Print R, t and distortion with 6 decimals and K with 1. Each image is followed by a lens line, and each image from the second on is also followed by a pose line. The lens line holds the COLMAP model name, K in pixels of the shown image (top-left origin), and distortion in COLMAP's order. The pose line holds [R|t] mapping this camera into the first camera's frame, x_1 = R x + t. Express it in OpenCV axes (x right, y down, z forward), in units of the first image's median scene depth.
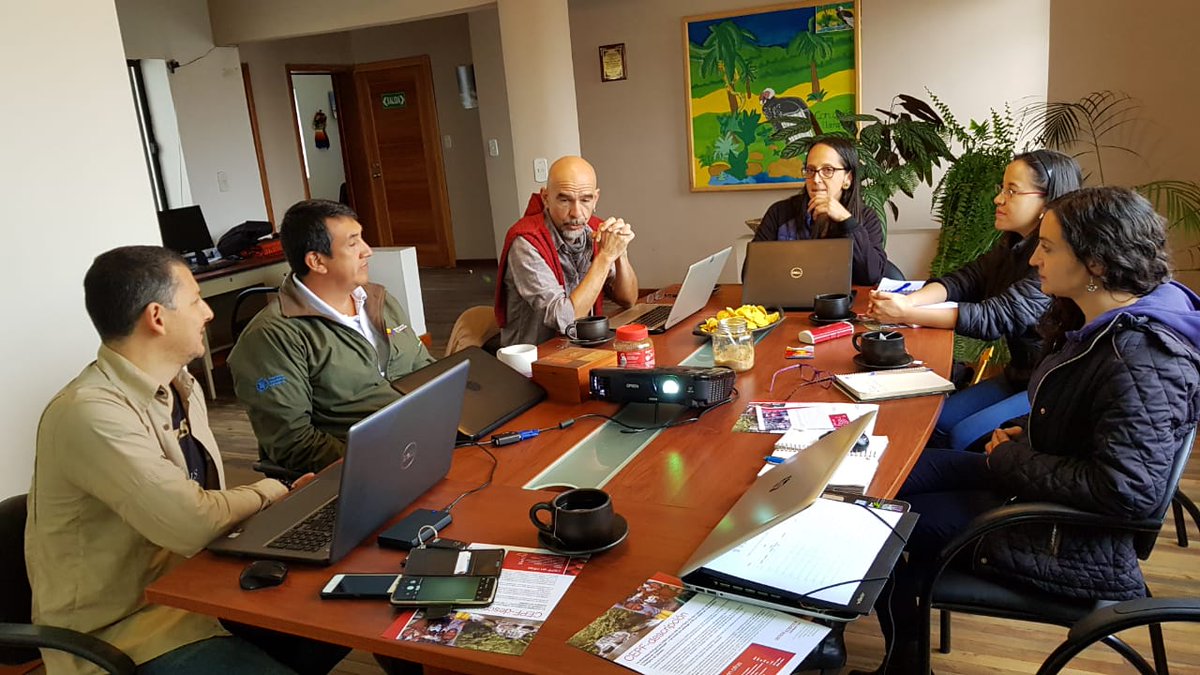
lens RADIAL K [[939.4, 0, 599.9], [0, 939.4, 338.9], [0, 0, 1]] dist [0.006224, -0.001869]
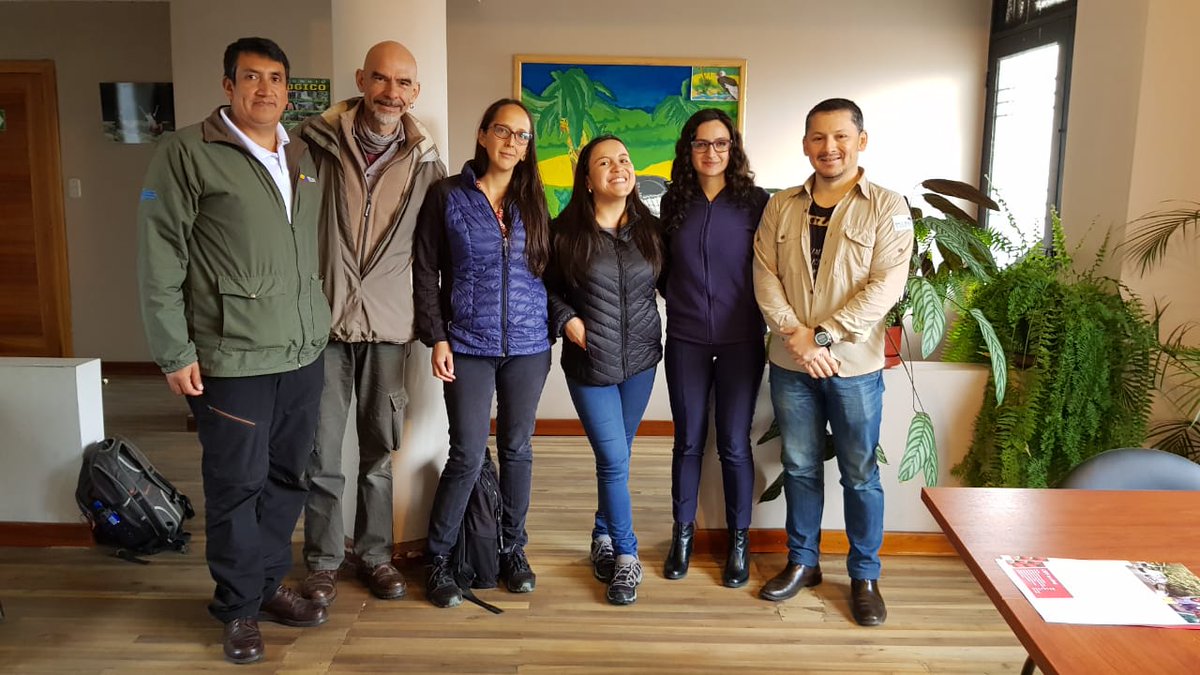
lens RADIAL K [[939.4, 0, 600.0], [0, 939.4, 336.7], [0, 0, 1]] dist [0.006224, -0.001869]
pose [[0.890132, 0.028722, 0.454796, -0.186813], [0.013062, 0.995994, -0.088465, -0.055775], [-0.455515, 0.084686, 0.886191, 0.340430]]
